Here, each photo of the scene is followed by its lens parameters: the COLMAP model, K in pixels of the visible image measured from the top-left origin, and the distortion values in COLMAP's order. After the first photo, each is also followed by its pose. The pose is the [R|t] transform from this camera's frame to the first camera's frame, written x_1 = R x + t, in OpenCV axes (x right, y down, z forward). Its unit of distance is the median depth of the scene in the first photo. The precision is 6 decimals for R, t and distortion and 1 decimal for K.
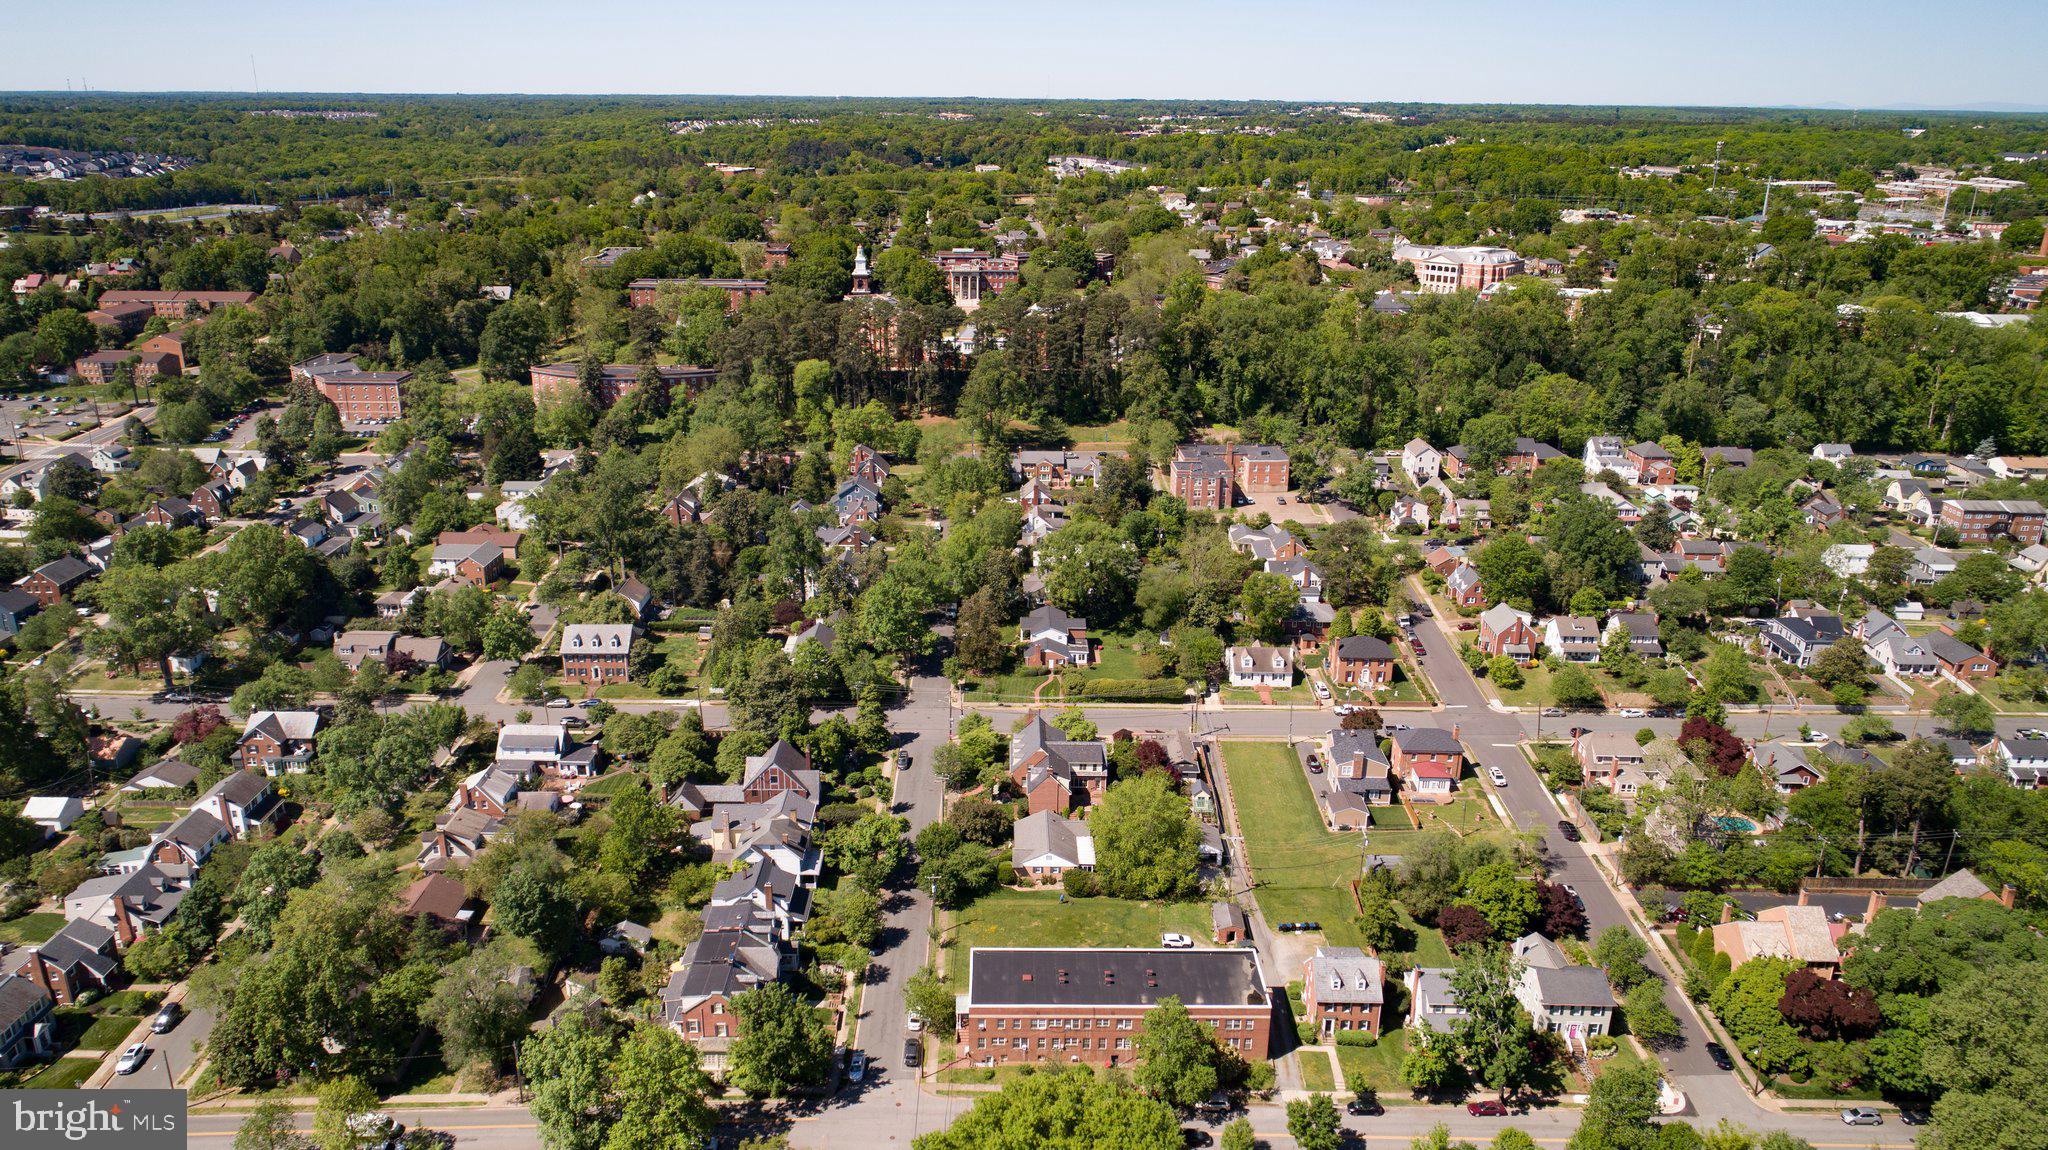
lens RADIAL K [[1384.3, 0, 1020.7], [0, 1384.3, 572.2], [0, 0, 1]] dist [-0.015522, 0.013090]
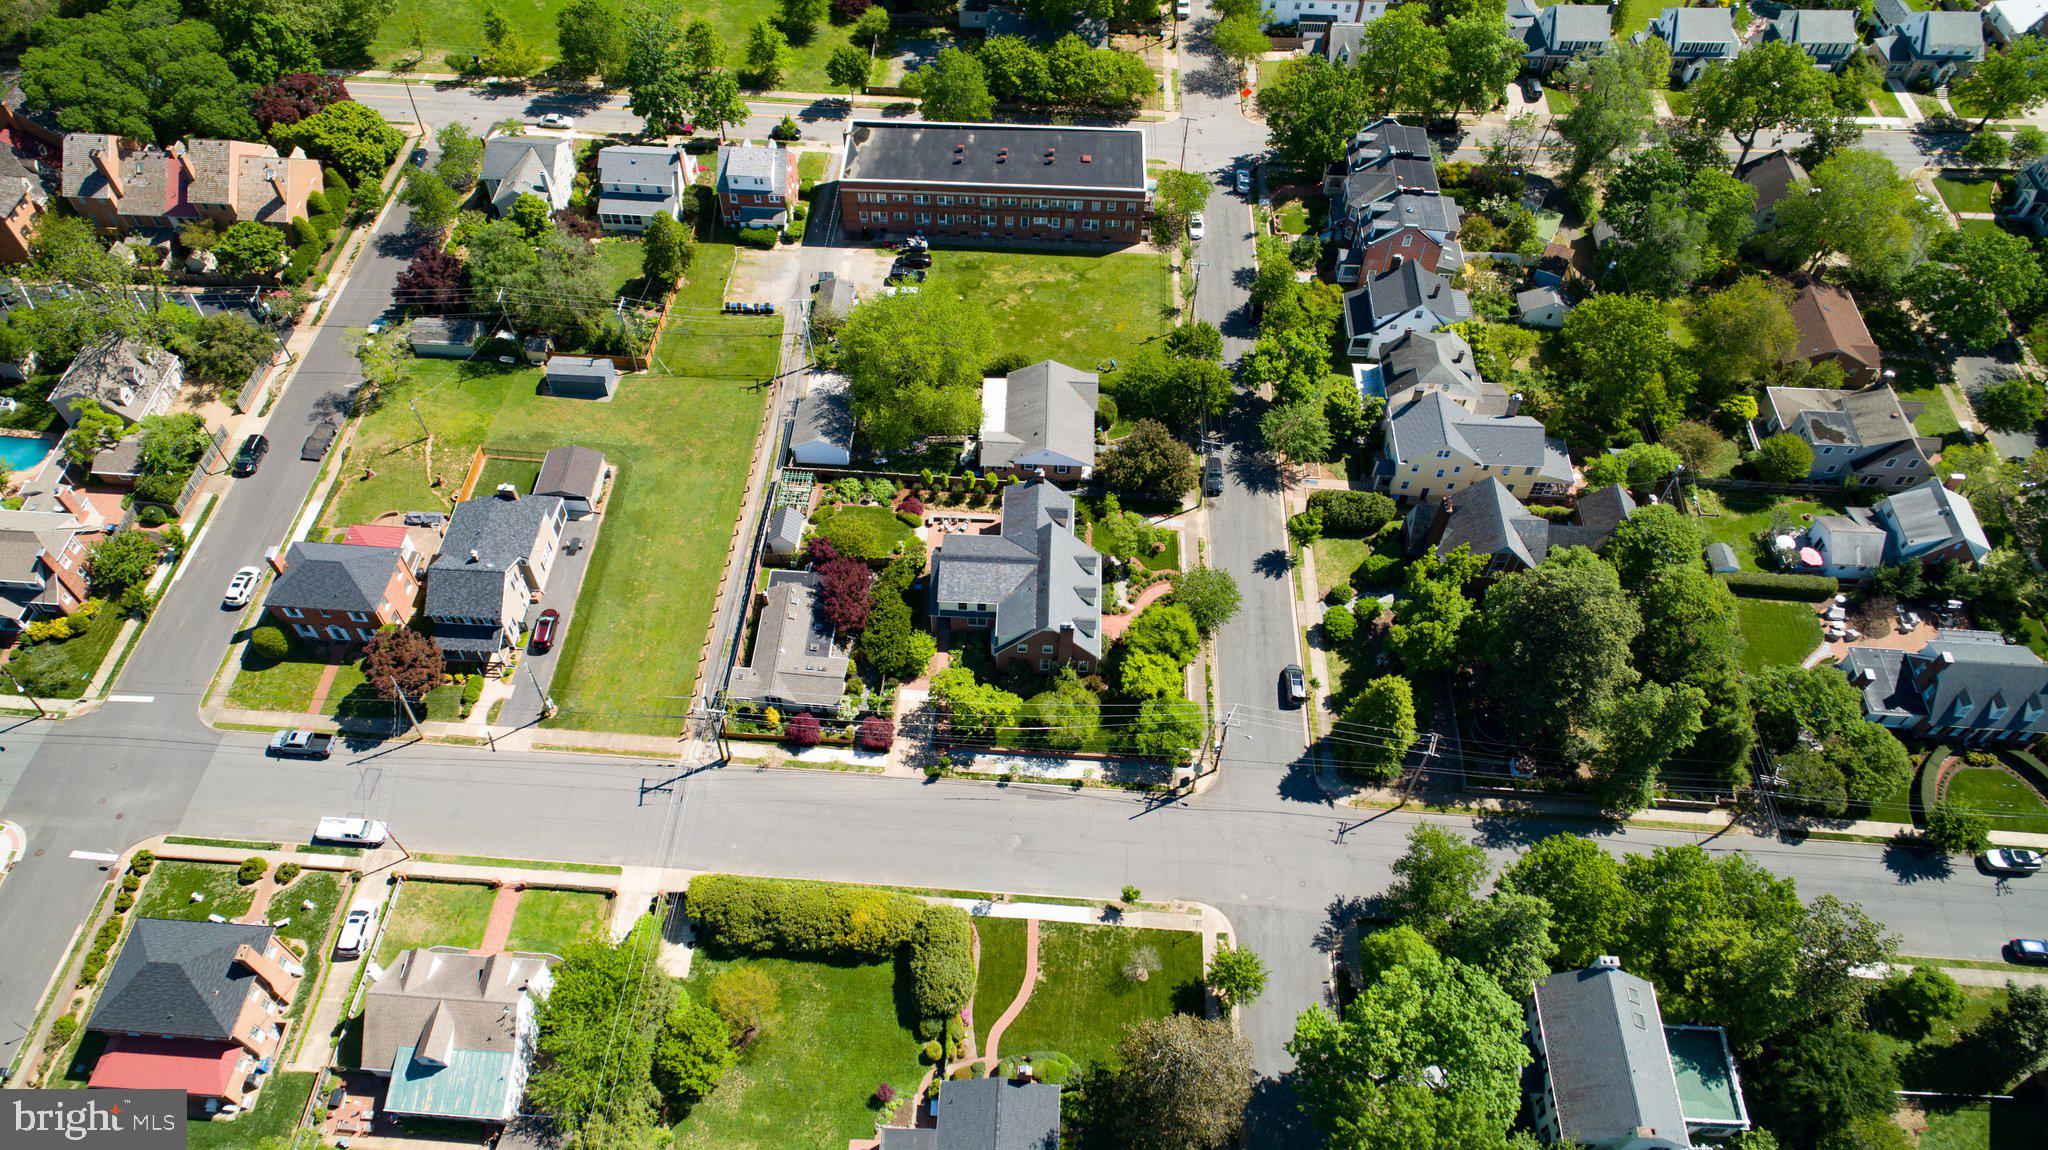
lens RADIAL K [[1384.3, 0, 1020.7], [0, 1384.3, 572.2], [0, 0, 1]] dist [-0.015522, 0.013090]
pose [[-0.998530, -0.053953, 0.005277, 0.019024], [-0.011567, 0.307155, 0.951589, -0.344184], [-0.052962, 0.950129, -0.307327, 0.996237]]
